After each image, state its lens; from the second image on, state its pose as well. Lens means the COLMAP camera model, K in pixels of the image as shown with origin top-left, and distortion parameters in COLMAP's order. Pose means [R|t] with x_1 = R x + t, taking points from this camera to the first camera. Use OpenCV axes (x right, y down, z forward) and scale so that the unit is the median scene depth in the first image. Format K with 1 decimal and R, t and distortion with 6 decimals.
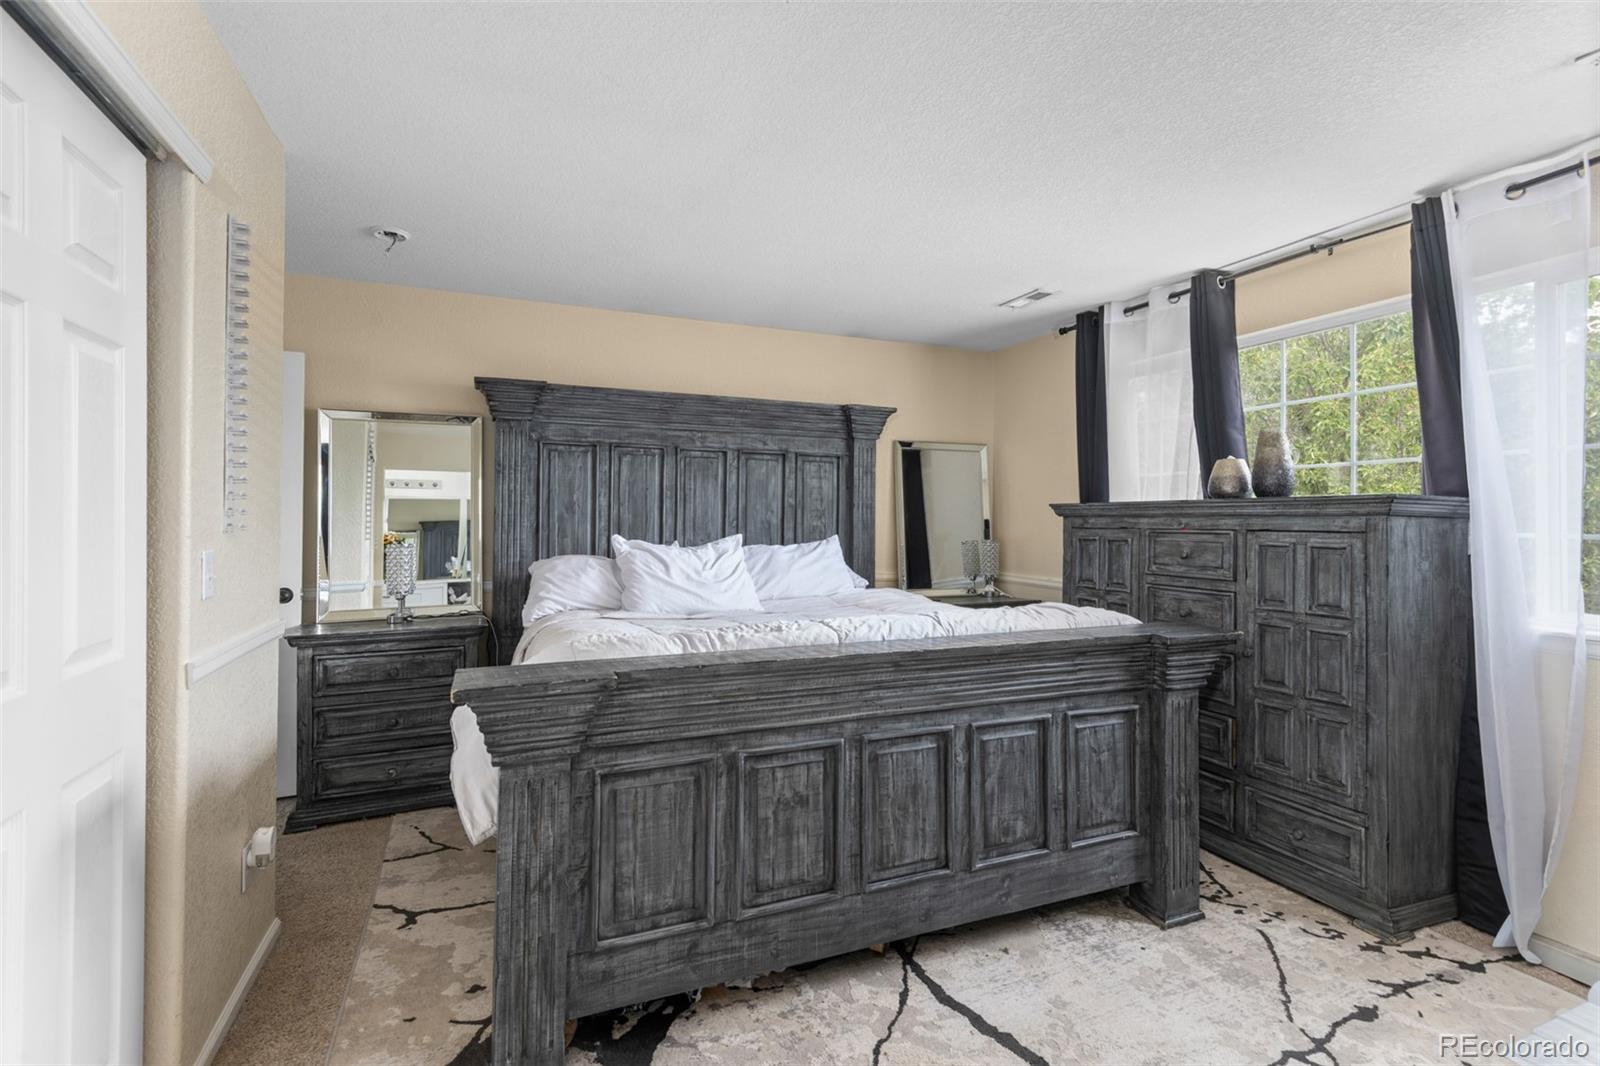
lens RADIAL K [[740.4, 0, 795.3], [0, 740.4, 514.0], [0, 0, 1]] dist [0.001911, -0.000245]
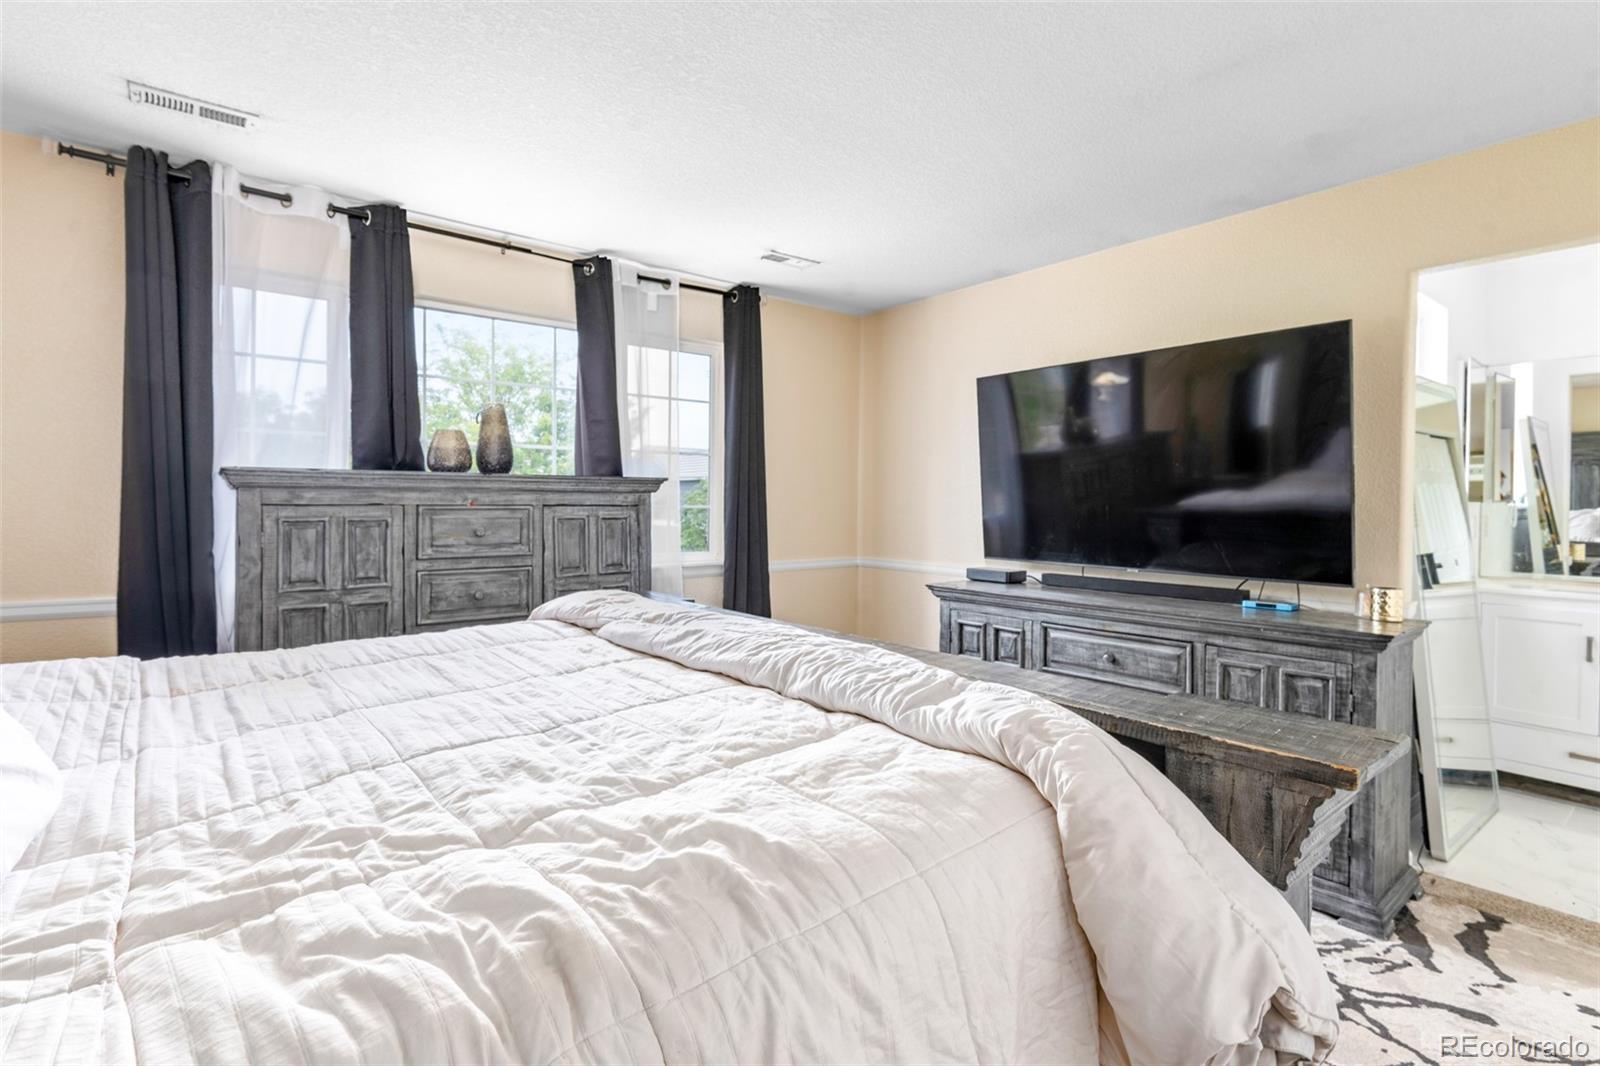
lens RADIAL K [[740.4, 0, 795.3], [0, 740.4, 514.0], [0, 0, 1]] dist [0.001911, -0.000245]
pose [[-0.283612, -0.023591, 0.958649, -0.472548], [-0.015552, 0.999679, 0.020000, 0.007351], [-0.958813, -0.009236, -0.283888, 0.905878]]
